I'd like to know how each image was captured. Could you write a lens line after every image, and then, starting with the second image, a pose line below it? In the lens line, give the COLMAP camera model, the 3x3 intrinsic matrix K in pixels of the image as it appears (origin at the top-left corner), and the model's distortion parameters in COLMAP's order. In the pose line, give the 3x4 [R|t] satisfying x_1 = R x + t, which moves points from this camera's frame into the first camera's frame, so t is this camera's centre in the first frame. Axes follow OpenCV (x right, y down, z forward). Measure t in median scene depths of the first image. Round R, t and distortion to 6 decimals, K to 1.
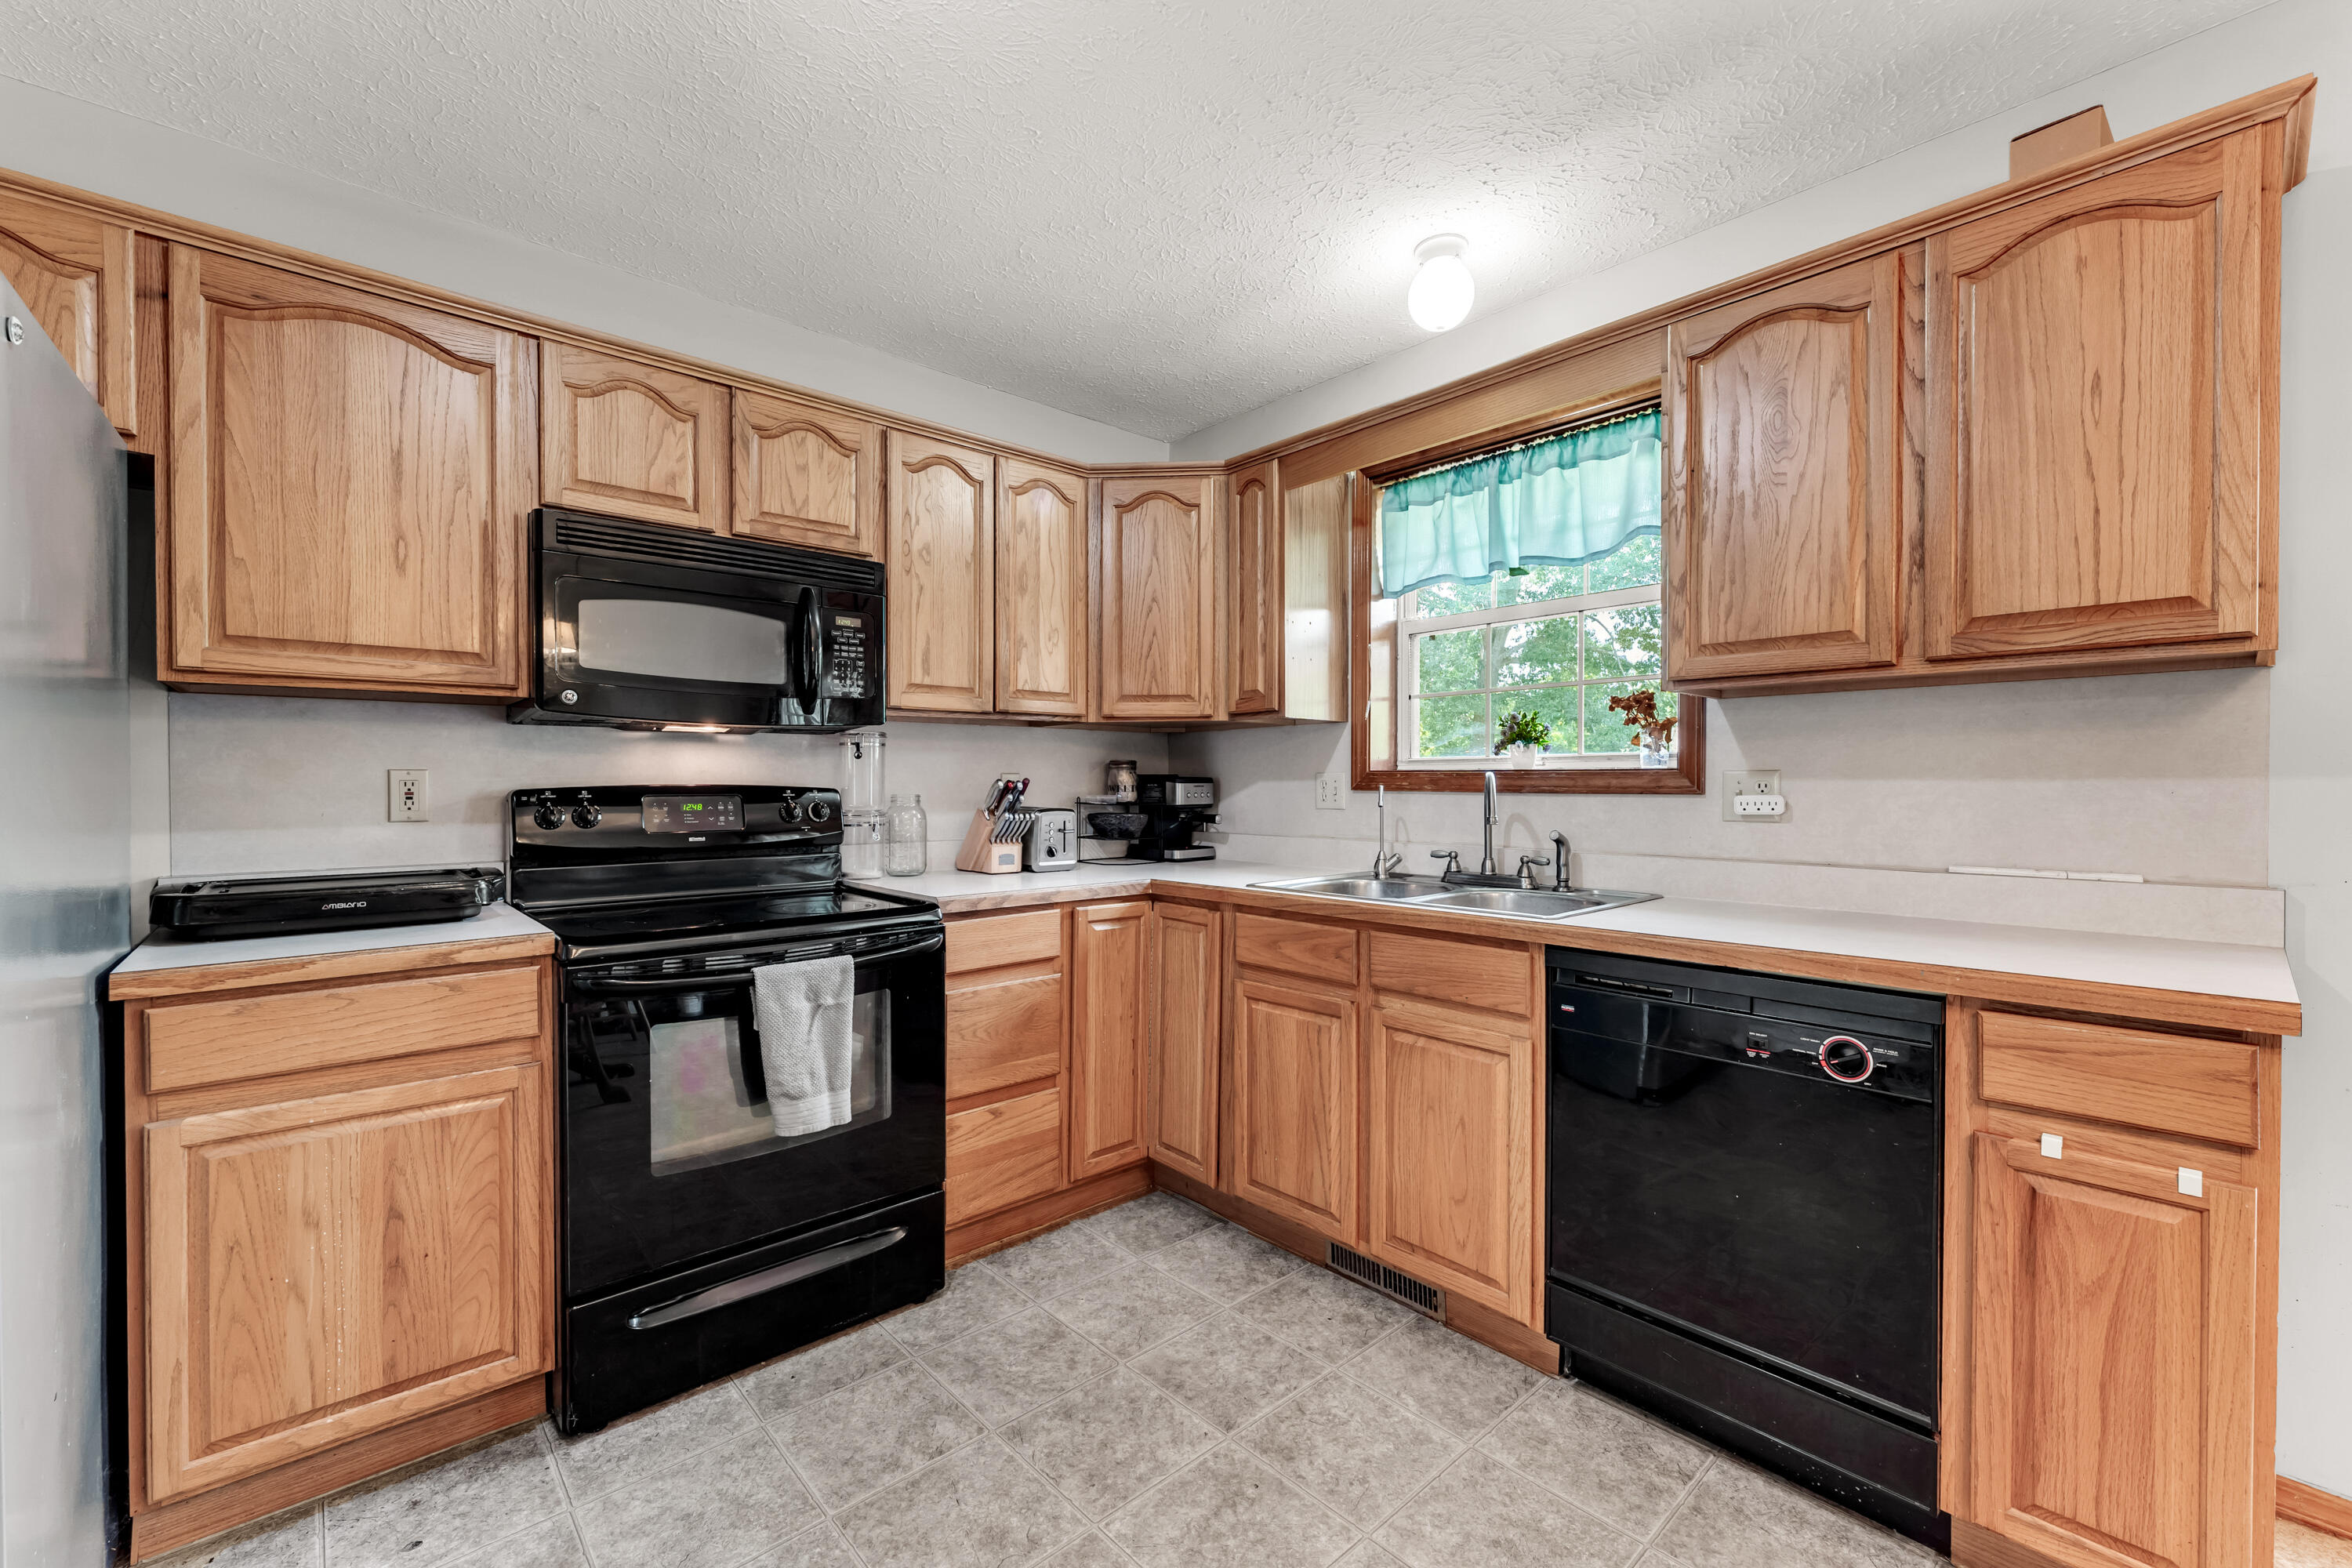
lens RADIAL K [[950.9, 0, 1192.2], [0, 950.9, 791.8], [0, 0, 1]] dist [-0.002118, 0.000659]
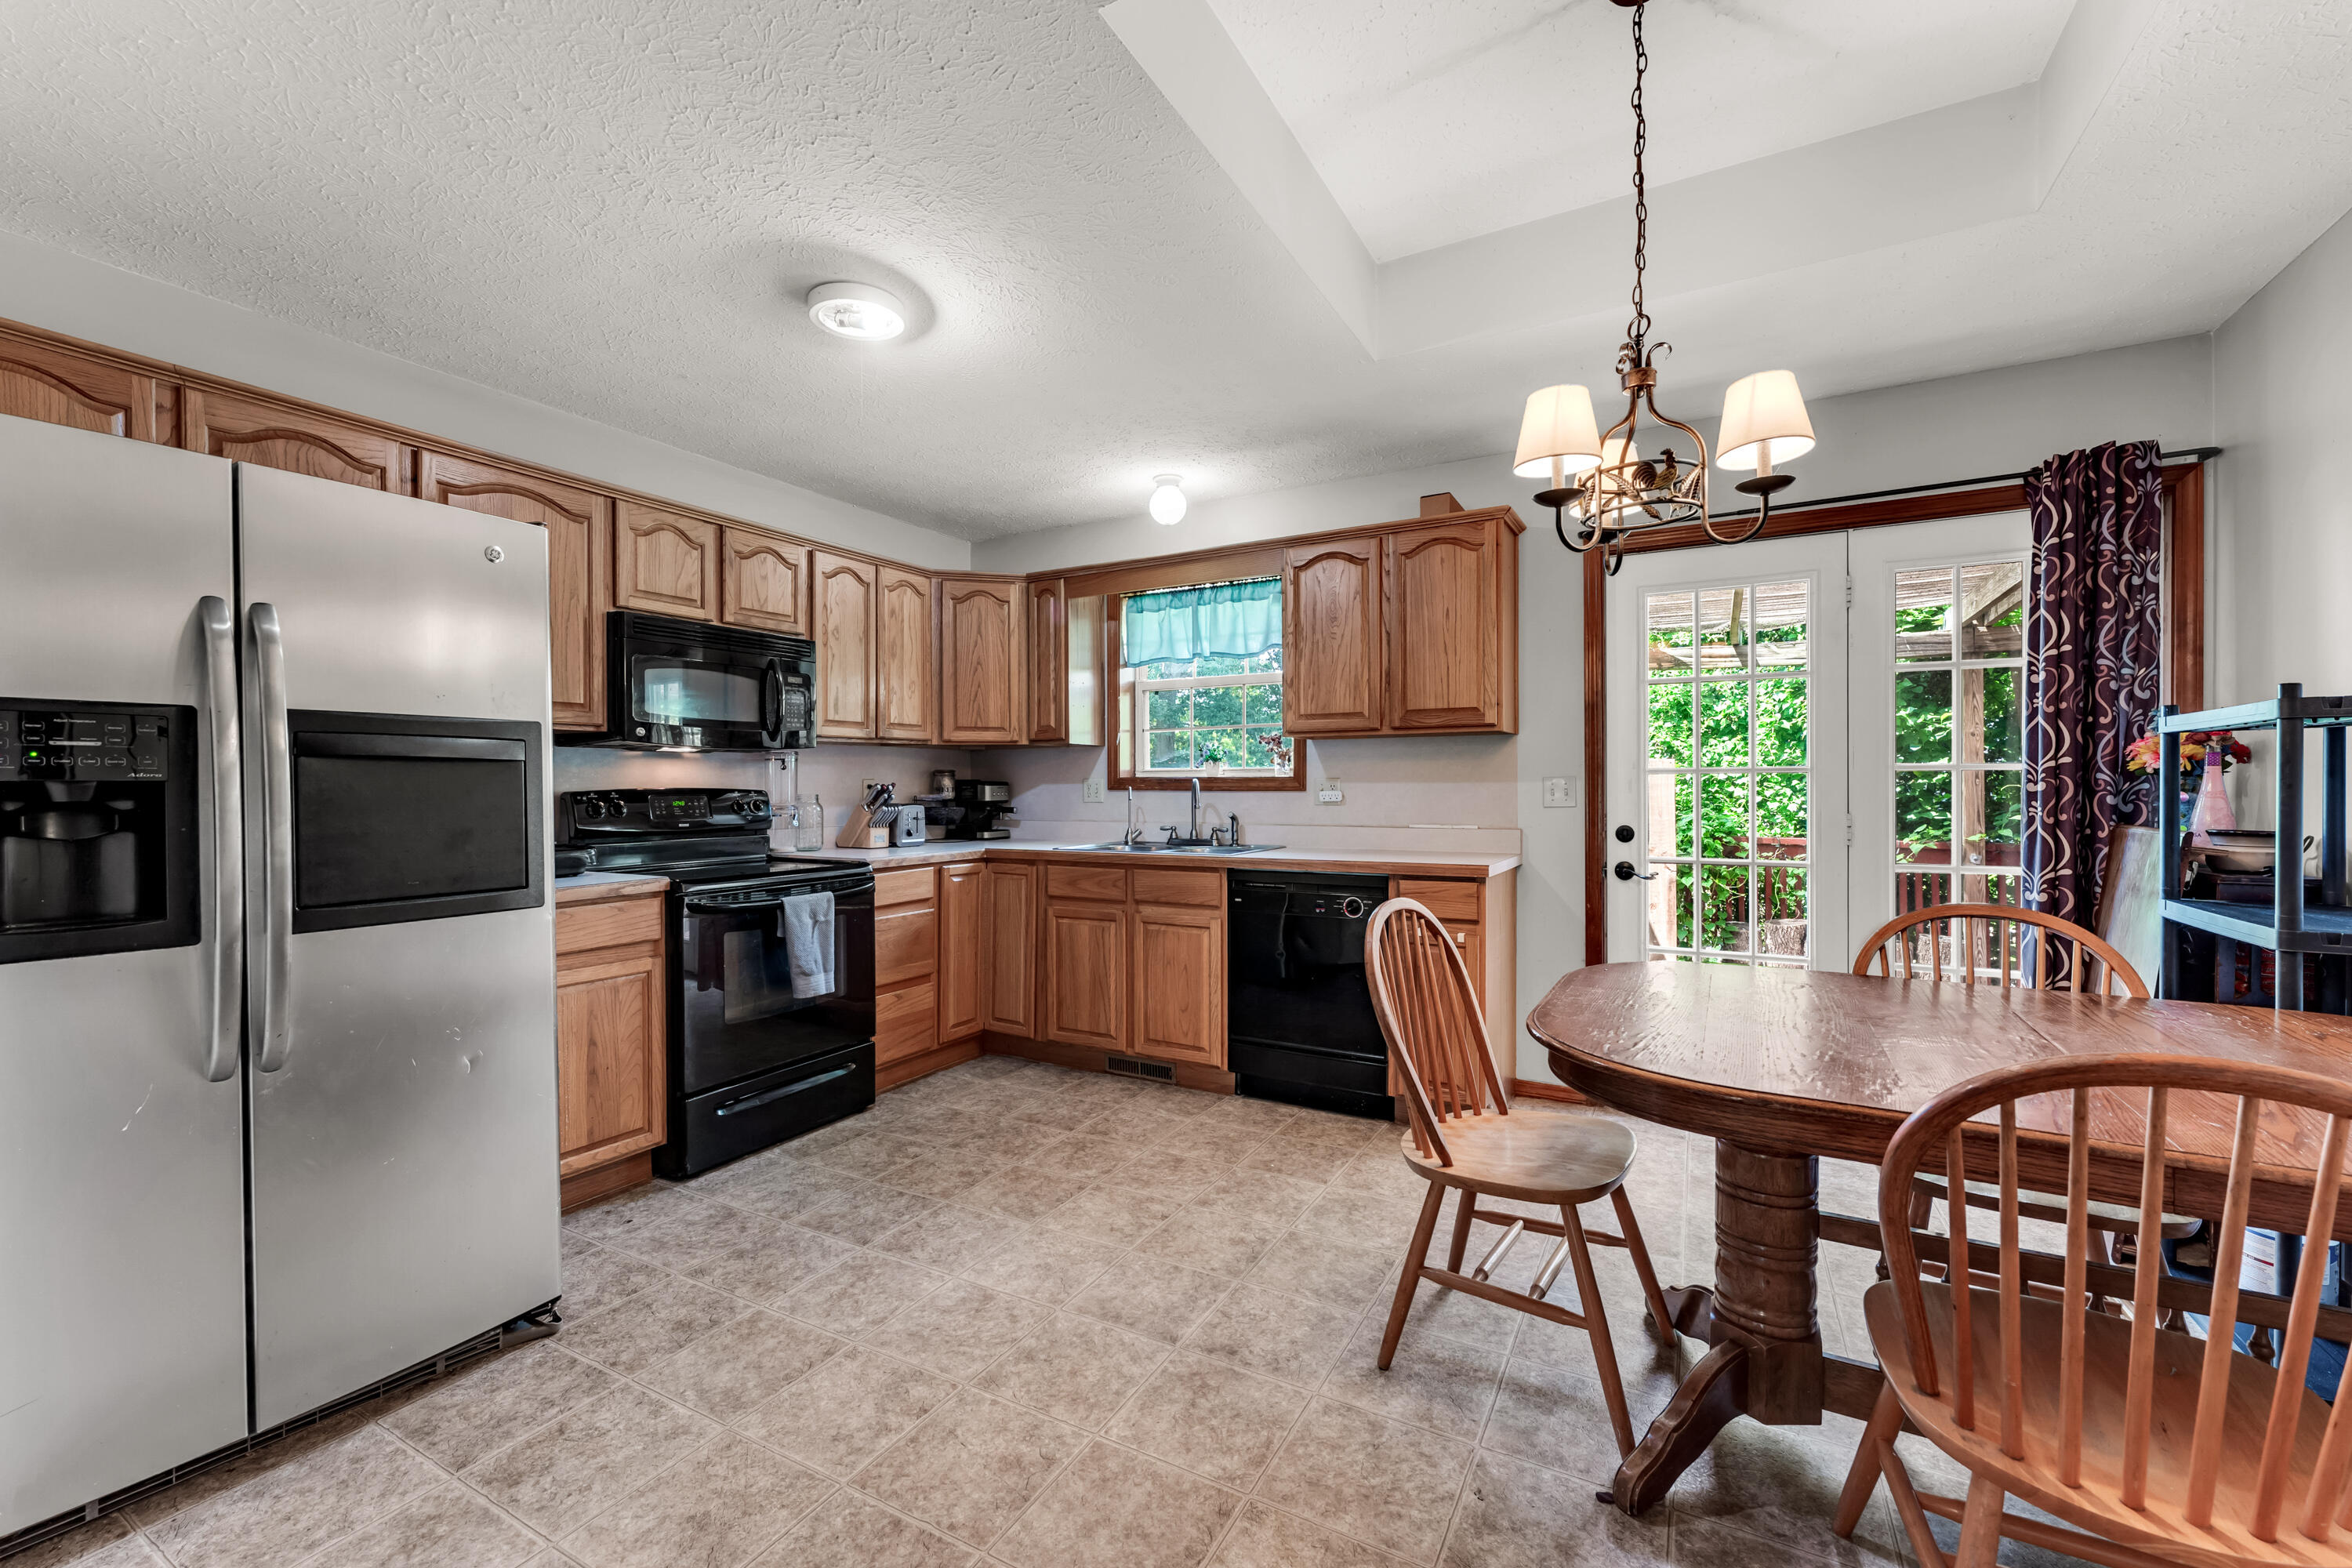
lens RADIAL K [[898.8, 0, 1196.8], [0, 898.8, 791.4], [0, 0, 1]] dist [-0.002480, -0.000022]
pose [[0.945598, -0.005547, 0.325291, -0.230802], [0.006138, 0.999981, -0.000789, 0.003777], [-0.325281, 0.002743, 0.945614, -0.583334]]
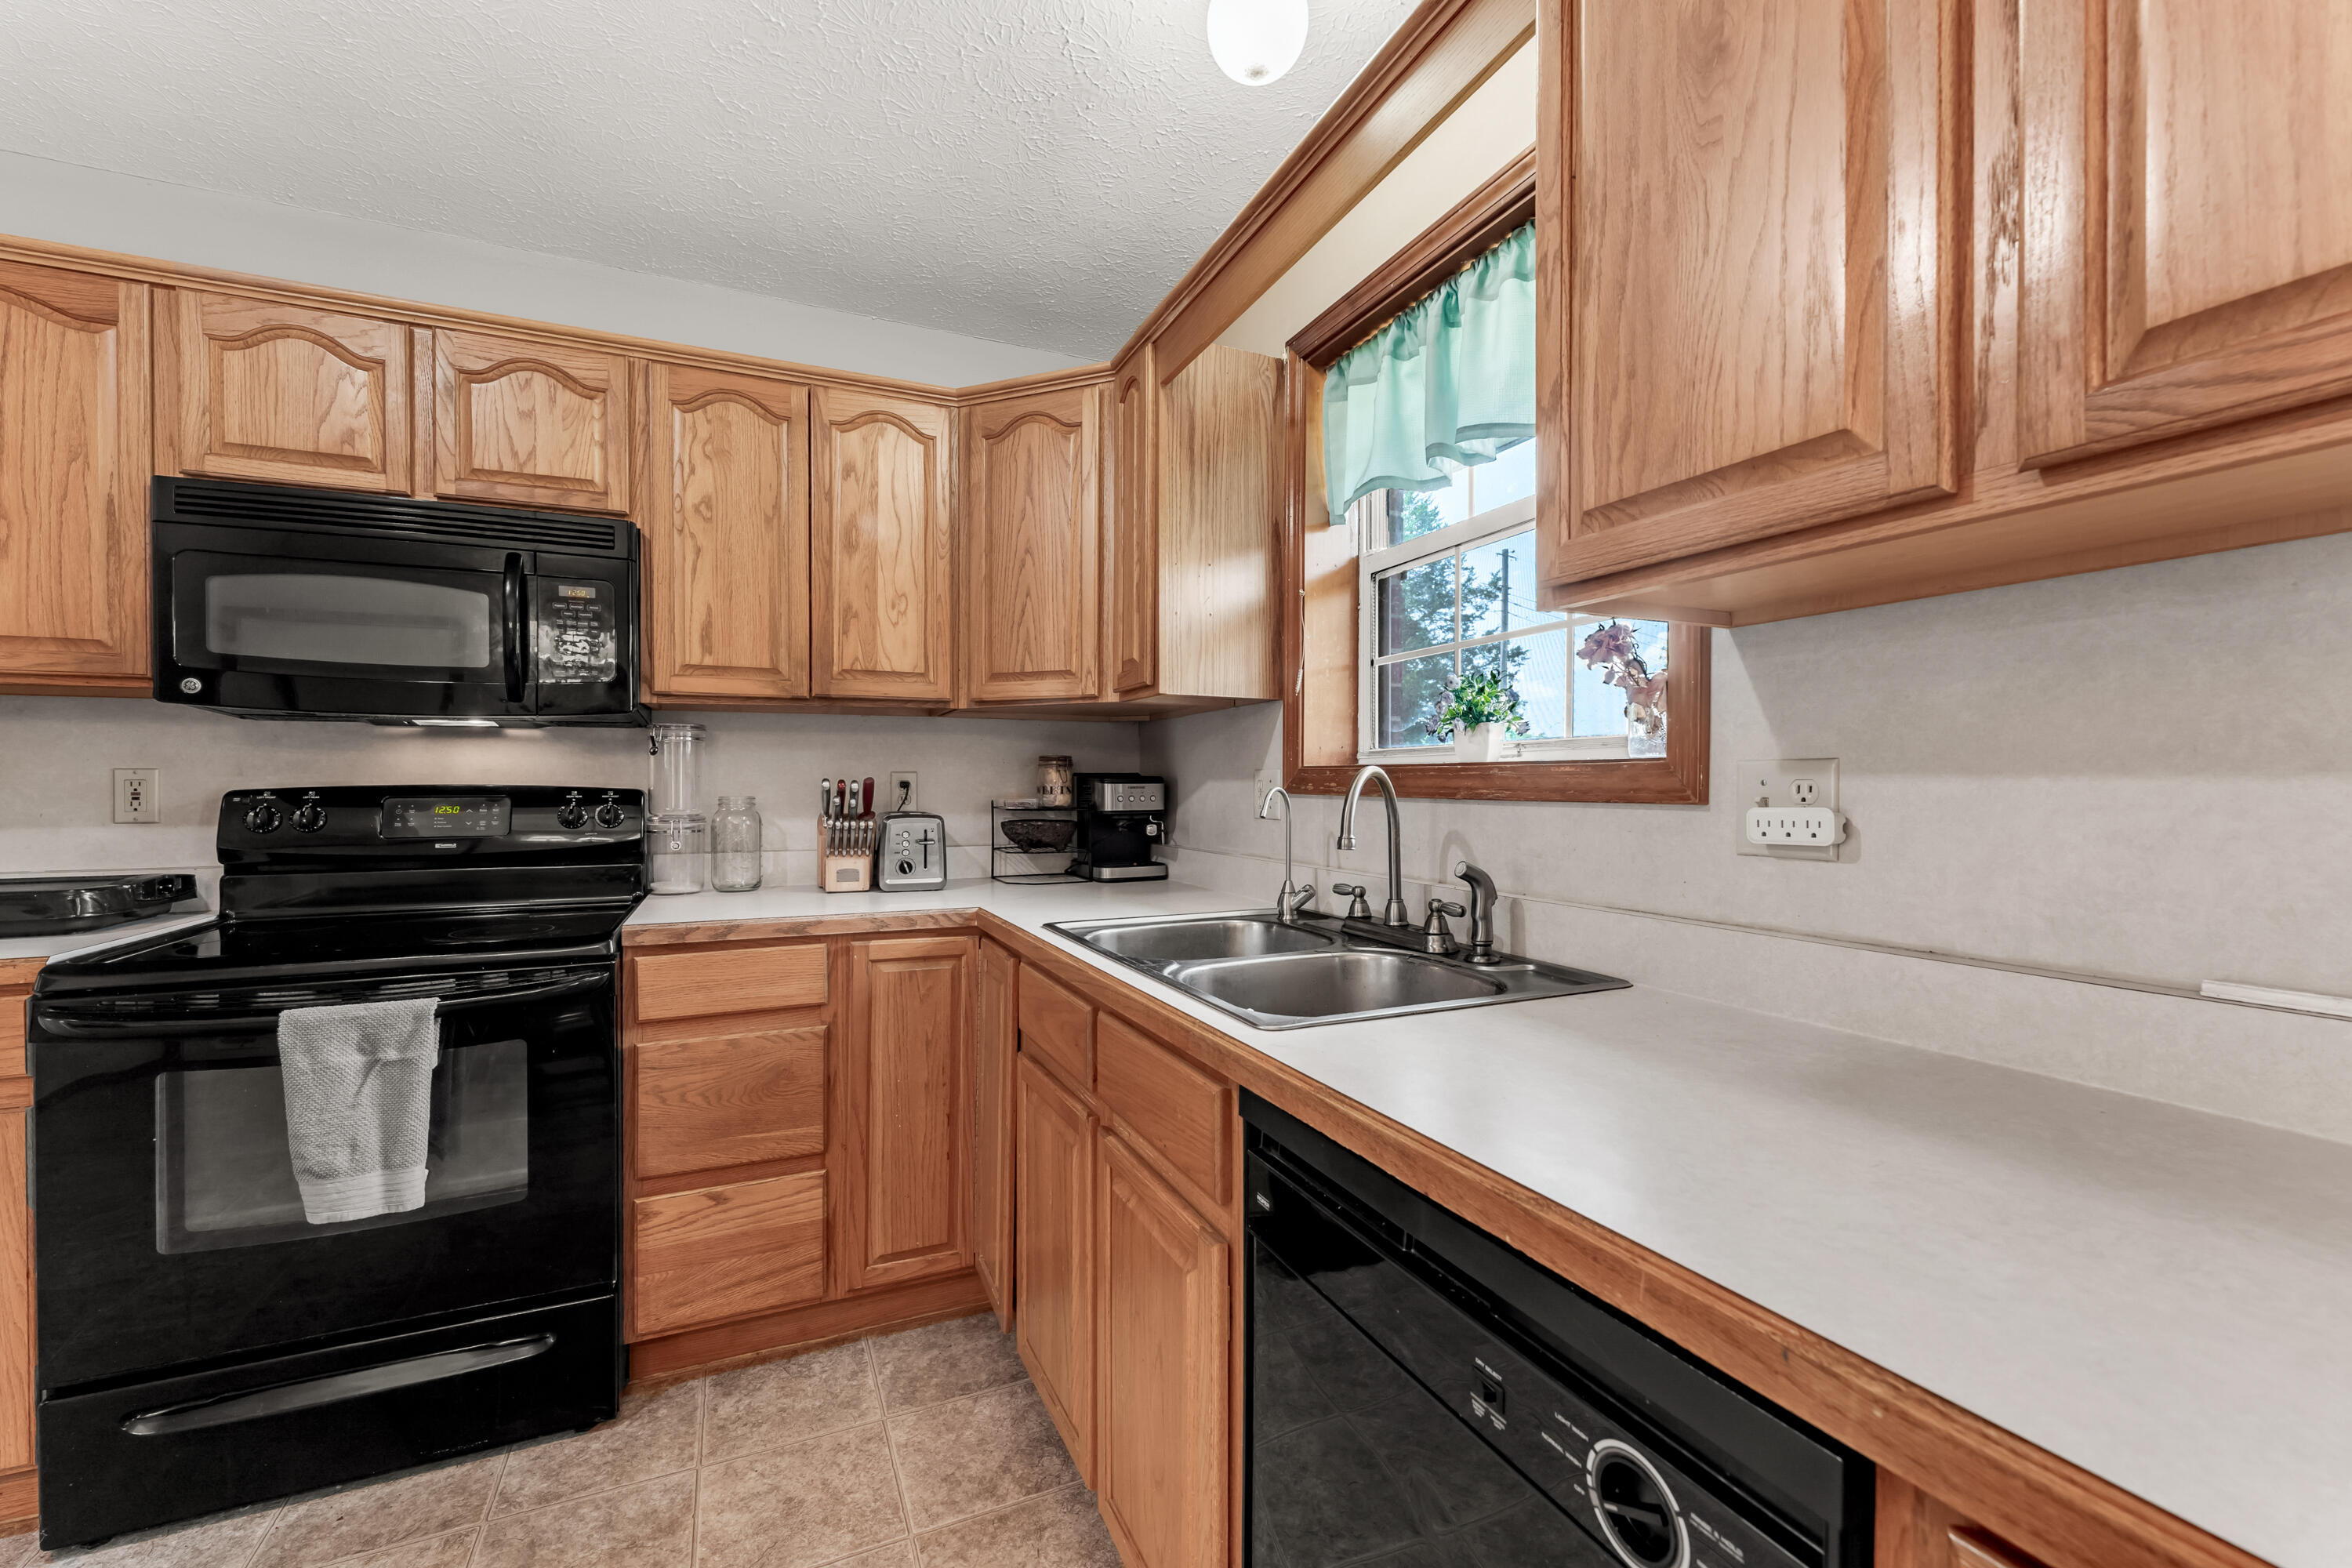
lens RADIAL K [[950.9, 0, 1158.4], [0, 950.9, 791.3], [0, 0, 1]] dist [-0.002118, 0.000659]
pose [[0.947973, 0.003118, -0.318336, 0.410164], [-0.003578, 0.999993, -0.000860, -0.003137], [0.318331, 0.001954, 0.947977, 0.378406]]
